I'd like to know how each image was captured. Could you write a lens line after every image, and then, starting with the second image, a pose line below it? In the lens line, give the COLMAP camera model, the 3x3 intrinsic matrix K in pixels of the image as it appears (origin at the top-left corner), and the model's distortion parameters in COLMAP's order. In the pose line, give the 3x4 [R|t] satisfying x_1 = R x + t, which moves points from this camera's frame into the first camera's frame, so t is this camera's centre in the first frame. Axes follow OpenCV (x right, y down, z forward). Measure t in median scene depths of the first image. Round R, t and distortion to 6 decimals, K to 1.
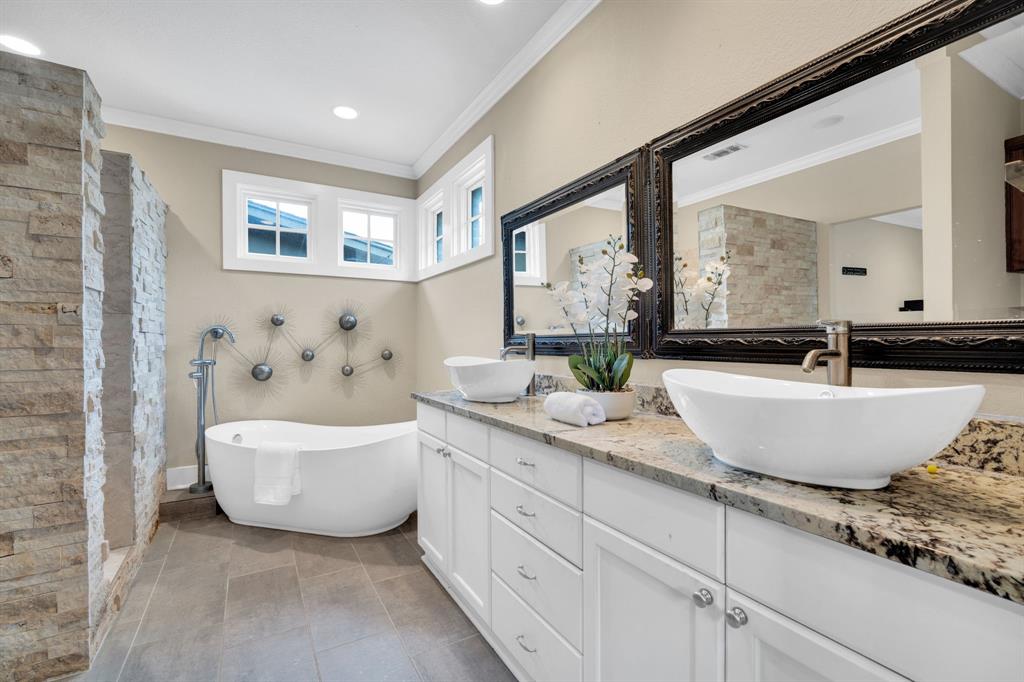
lens RADIAL K [[447.9, 0, 509.3], [0, 447.9, 342.3], [0, 0, 1]] dist [-0.013366, 0.000535]
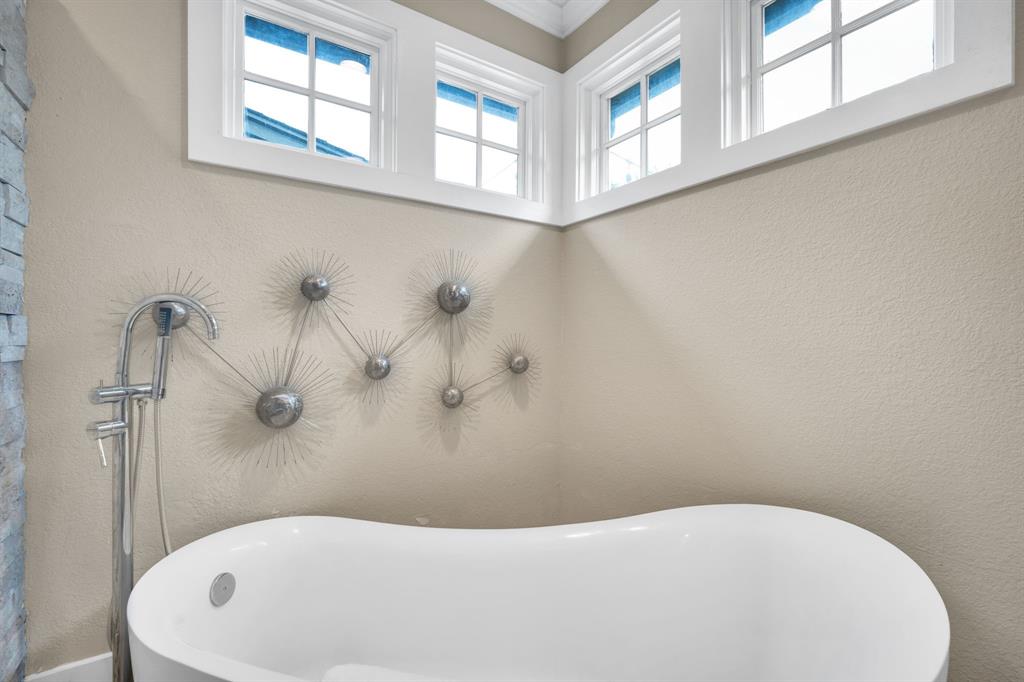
lens RADIAL K [[447.9, 0, 512.6], [0, 447.9, 337.0], [0, 0, 1]] dist [-0.013366, 0.000535]
pose [[0.999162, 0.006190, 0.040453, -0.339582], [-0.006060, 0.999976, -0.003352, -0.000943], [-0.040473, 0.003105, 0.999176, 0.548861]]
